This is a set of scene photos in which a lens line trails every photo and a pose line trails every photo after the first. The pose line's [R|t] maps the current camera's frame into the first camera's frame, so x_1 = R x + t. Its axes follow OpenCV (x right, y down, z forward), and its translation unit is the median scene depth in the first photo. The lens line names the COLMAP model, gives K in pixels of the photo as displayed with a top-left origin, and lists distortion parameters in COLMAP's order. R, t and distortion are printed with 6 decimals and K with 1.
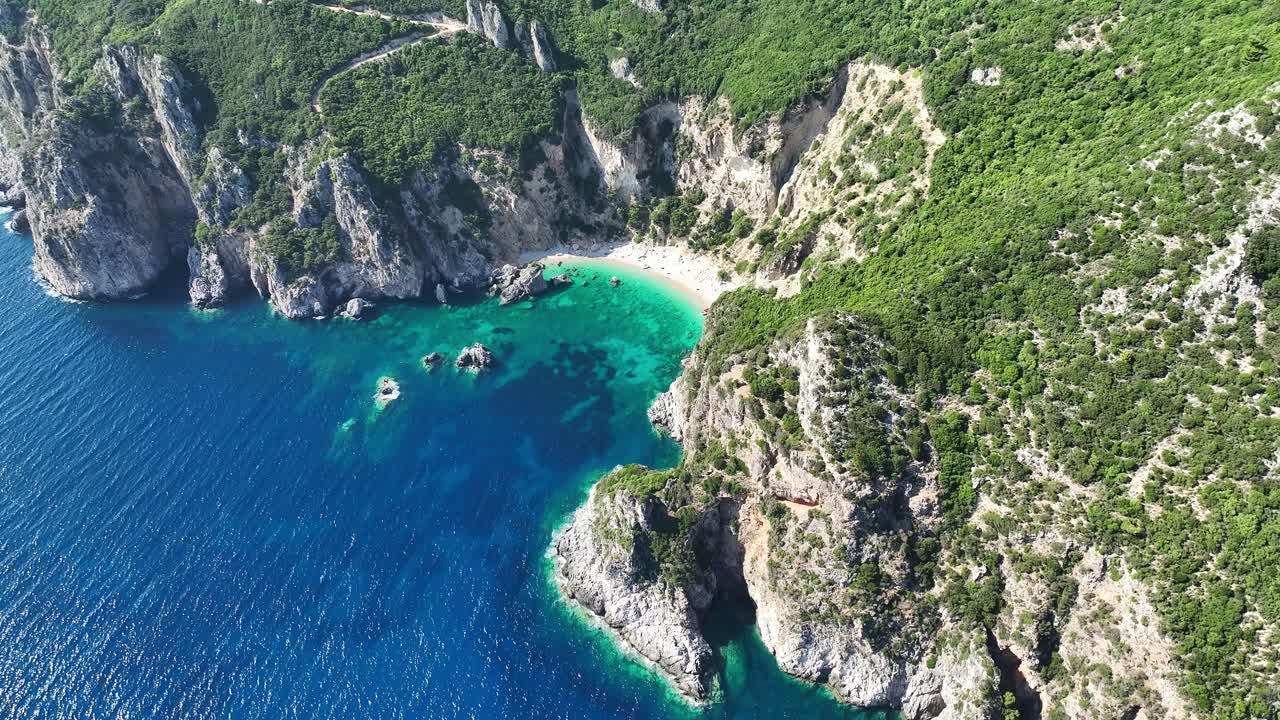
lens RADIAL K [[938.7, 0, 639.5], [0, 938.7, 363.3], [0, 0, 1]] dist [0.089441, -0.100117]
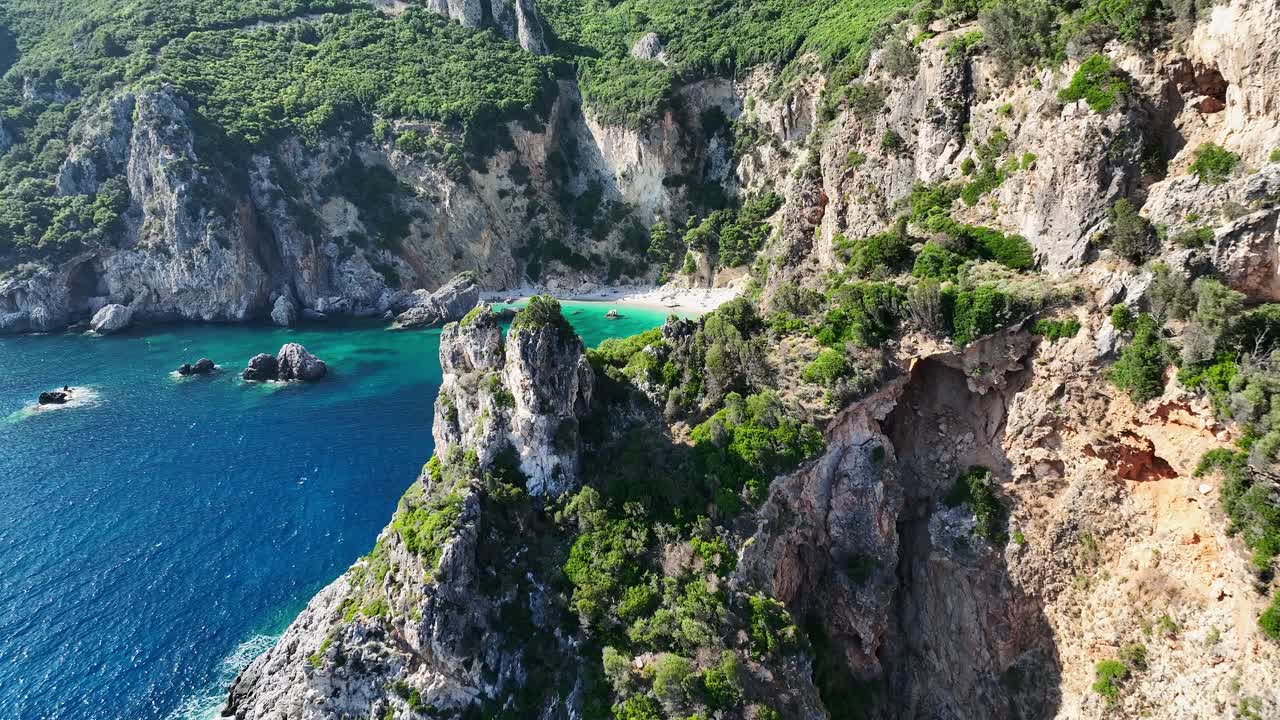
lens RADIAL K [[911.2, 0, 640.0], [0, 911.2, 360.0], [0, 0, 1]] dist [0.015652, 0.006580]
pose [[0.997080, 0.017659, -0.074291, 0.027445], [-0.048473, 0.898111, -0.437090, 0.158697], [0.059003, 0.439415, 0.896344, 0.542693]]
